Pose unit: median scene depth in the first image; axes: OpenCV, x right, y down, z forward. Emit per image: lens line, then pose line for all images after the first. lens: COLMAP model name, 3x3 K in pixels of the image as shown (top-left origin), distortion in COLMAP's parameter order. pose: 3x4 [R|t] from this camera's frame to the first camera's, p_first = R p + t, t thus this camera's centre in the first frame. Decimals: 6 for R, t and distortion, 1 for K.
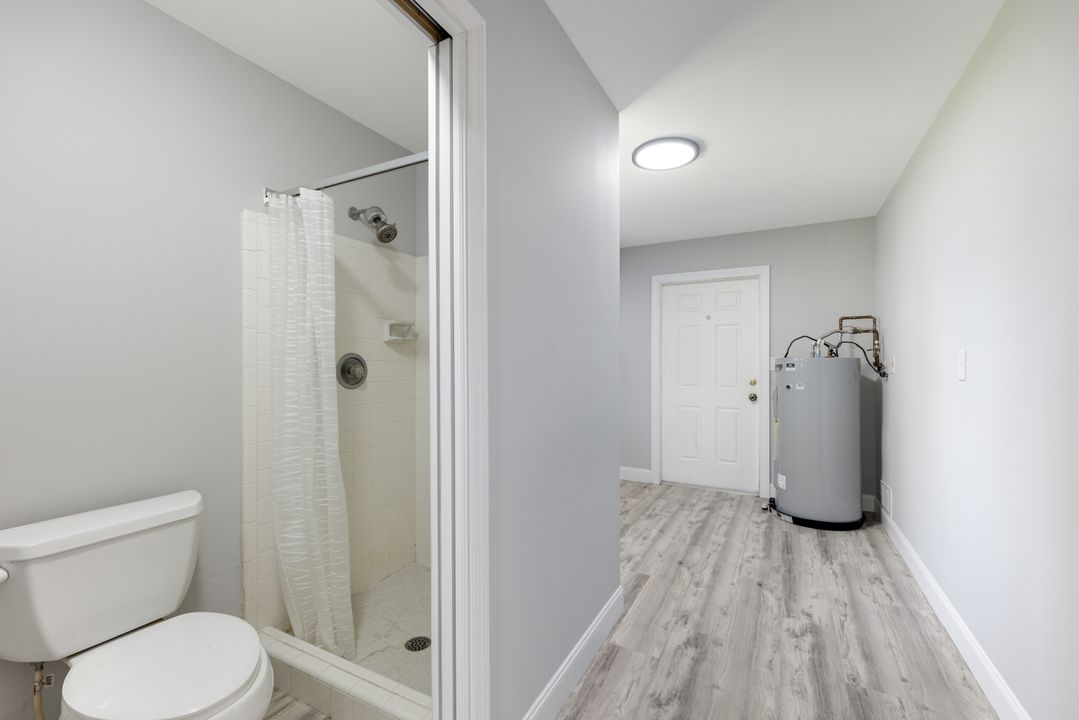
lens RADIAL K [[444.2, 0, 554.7], [0, 444.2, 357.3], [0, 0, 1]] dist [0.000659, 0.000074]
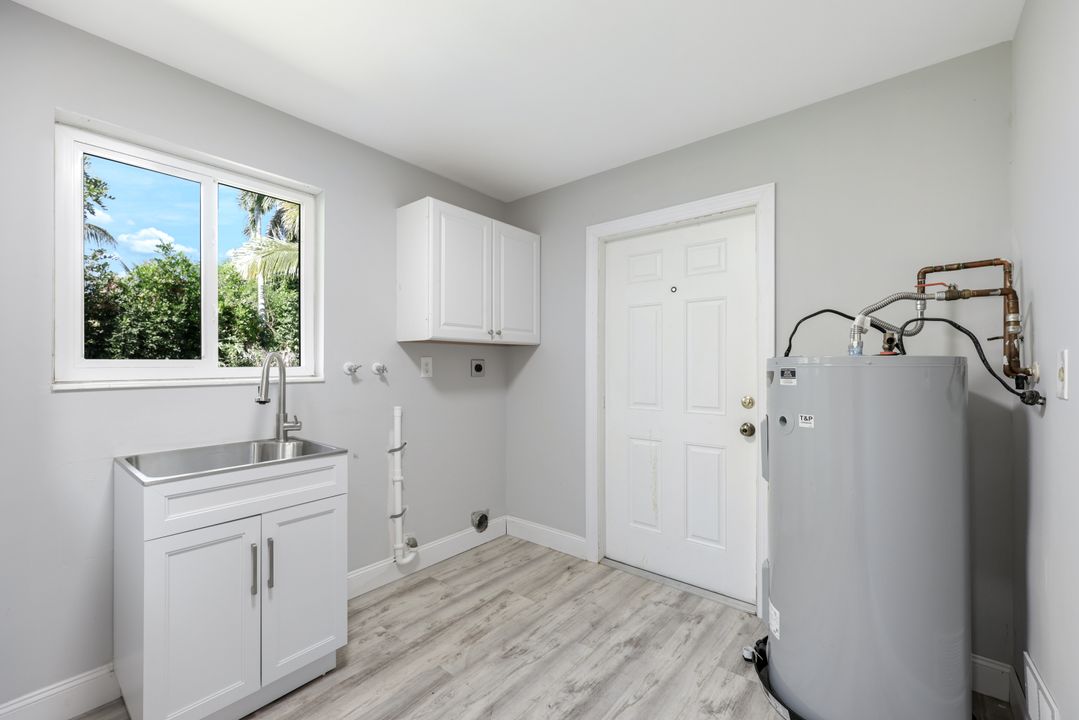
lens RADIAL K [[442.4, 0, 539.5], [0, 442.4, 360.0], [0, 0, 1]] dist [-0.000764, -0.000250]
pose [[0.978632, -0.004820, -0.205561, 0.361456], [0.005415, 0.999983, 0.002333, 0.001387], [0.205546, -0.003396, 0.978641, 0.484775]]
